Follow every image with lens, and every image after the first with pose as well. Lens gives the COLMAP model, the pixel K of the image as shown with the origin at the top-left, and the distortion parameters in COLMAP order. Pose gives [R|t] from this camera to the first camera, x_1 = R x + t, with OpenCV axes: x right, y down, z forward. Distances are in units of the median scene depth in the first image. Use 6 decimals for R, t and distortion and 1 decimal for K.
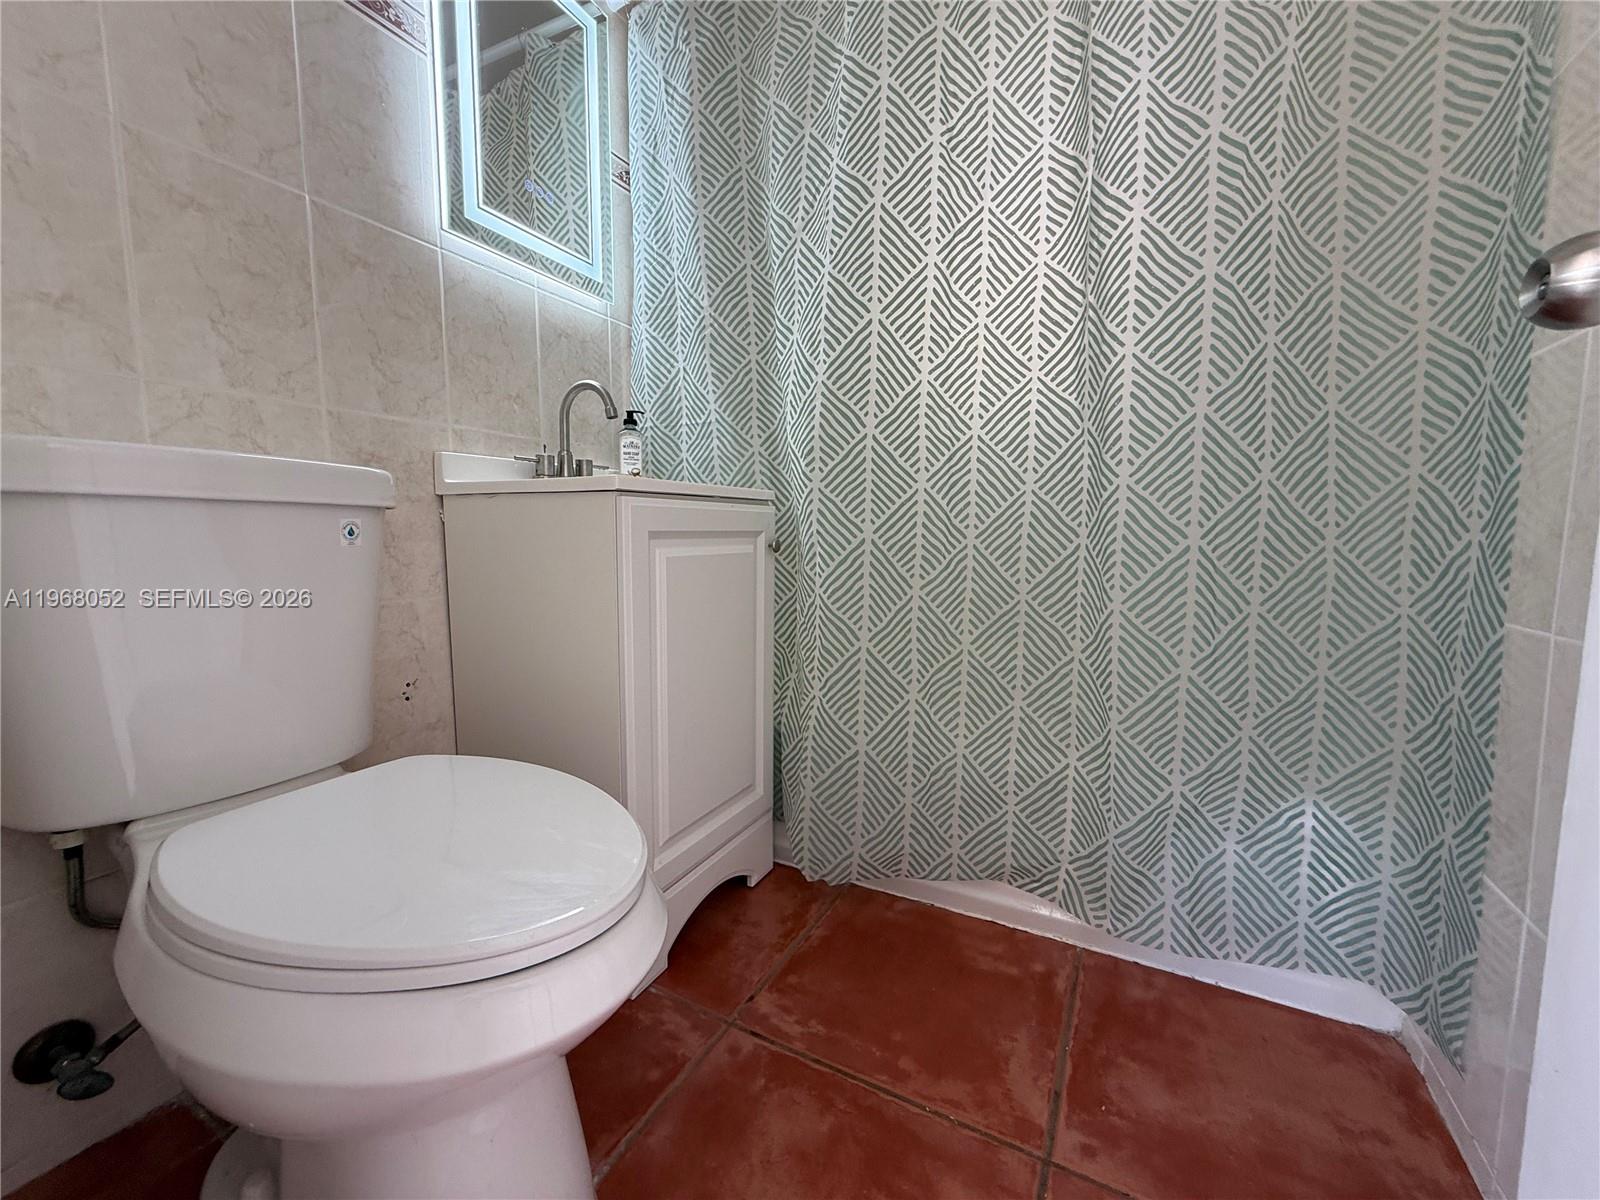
lens RADIAL K [[635.8, 0, 799.0], [0, 635.8, 599.9], [0, 0, 1]] dist [-0.002124, -0.000022]
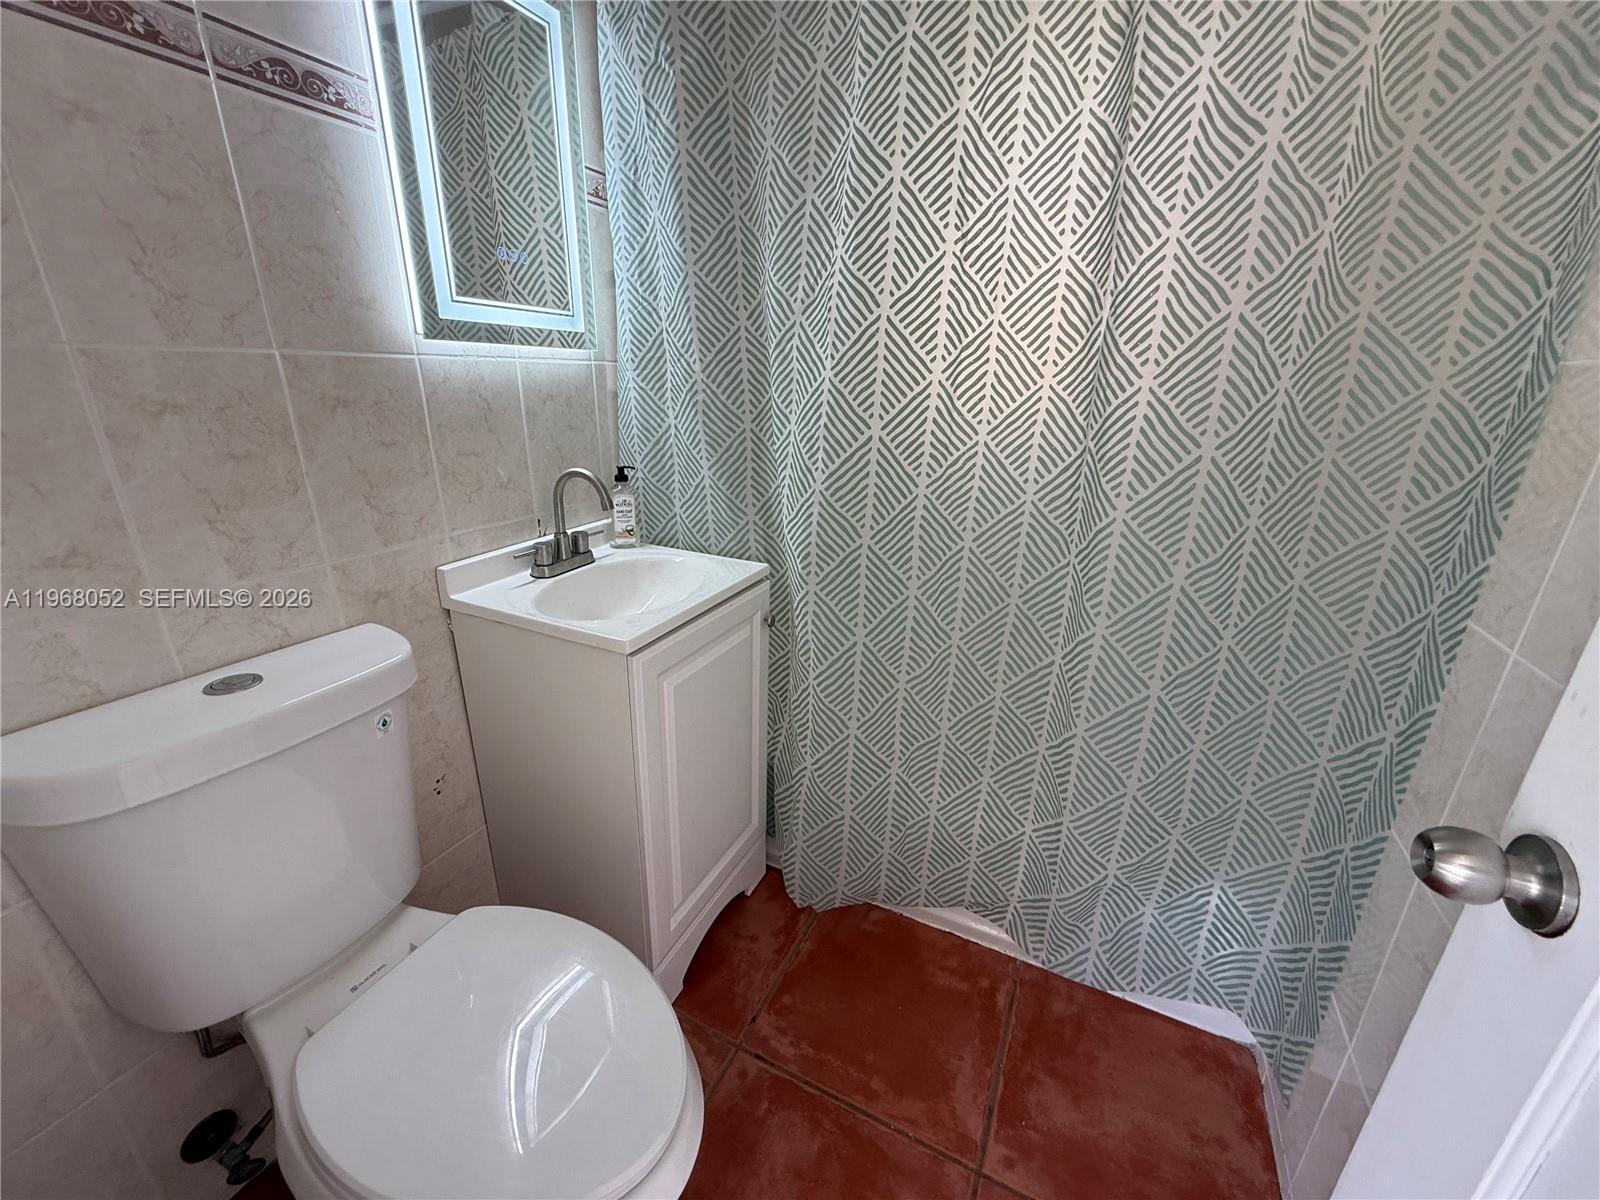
lens RADIAL K [[635.8, 0, 799.4], [0, 635.8, 598.8], [0, 0, 1]] dist [-0.002124, -0.000022]
pose [[0.999176, 0.005356, 0.040234, -0.037913], [-0.014570, 0.972516, 0.232381, -0.435124], [-0.037883, -0.232776, 0.971792, -0.015275]]
